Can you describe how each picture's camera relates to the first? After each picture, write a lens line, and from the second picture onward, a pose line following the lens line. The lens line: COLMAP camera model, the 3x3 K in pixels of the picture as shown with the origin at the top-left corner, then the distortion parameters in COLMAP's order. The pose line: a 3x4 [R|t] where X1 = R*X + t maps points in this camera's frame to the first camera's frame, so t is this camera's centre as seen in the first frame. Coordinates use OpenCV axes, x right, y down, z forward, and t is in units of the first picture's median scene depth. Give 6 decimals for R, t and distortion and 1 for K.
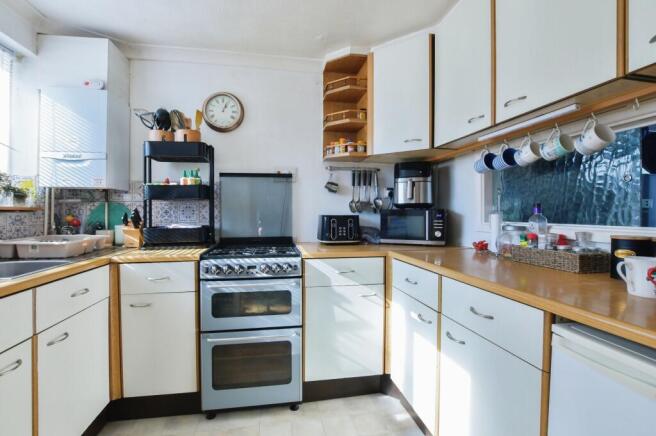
lens RADIAL K [[298.7, 0, 325.0], [0, 298.7, 212.8], [0, 0, 1]] dist [-0.032203, 0.005546]
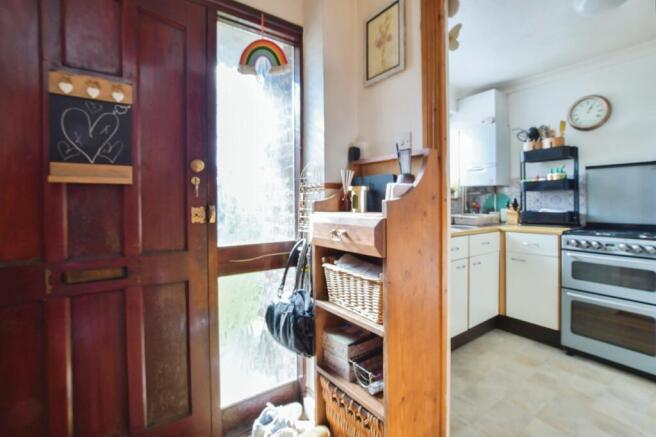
lens RADIAL K [[298.7, 0, 327.1], [0, 298.7, 198.1], [0, 0, 1]] dist [-0.032203, 0.005546]
pose [[0.428681, -0.009675, -0.903404, 0.290154], [-0.000266, 0.999941, -0.010836, 0.003651], [0.903456, 0.004885, 0.428653, -0.482296]]
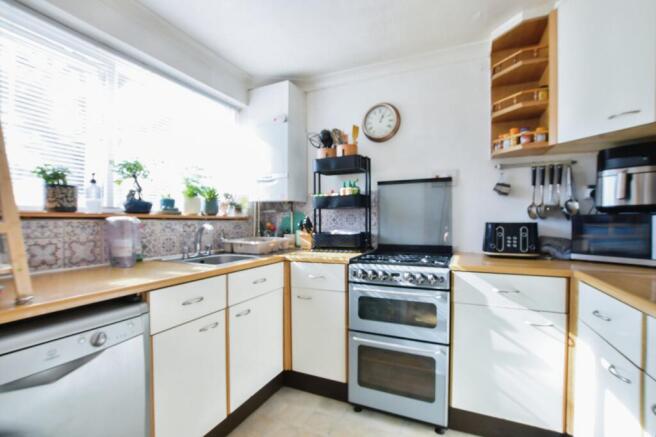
lens RADIAL K [[298.7, 0, 329.4], [0, 298.7, 224.2], [0, 0, 1]] dist [-0.032203, 0.005546]
pose [[0.822206, 0.003568, -0.569179, 0.119920], [0.003702, 0.999926, 0.011616, 0.001760], [0.569178, -0.011657, 0.822132, 0.052774]]
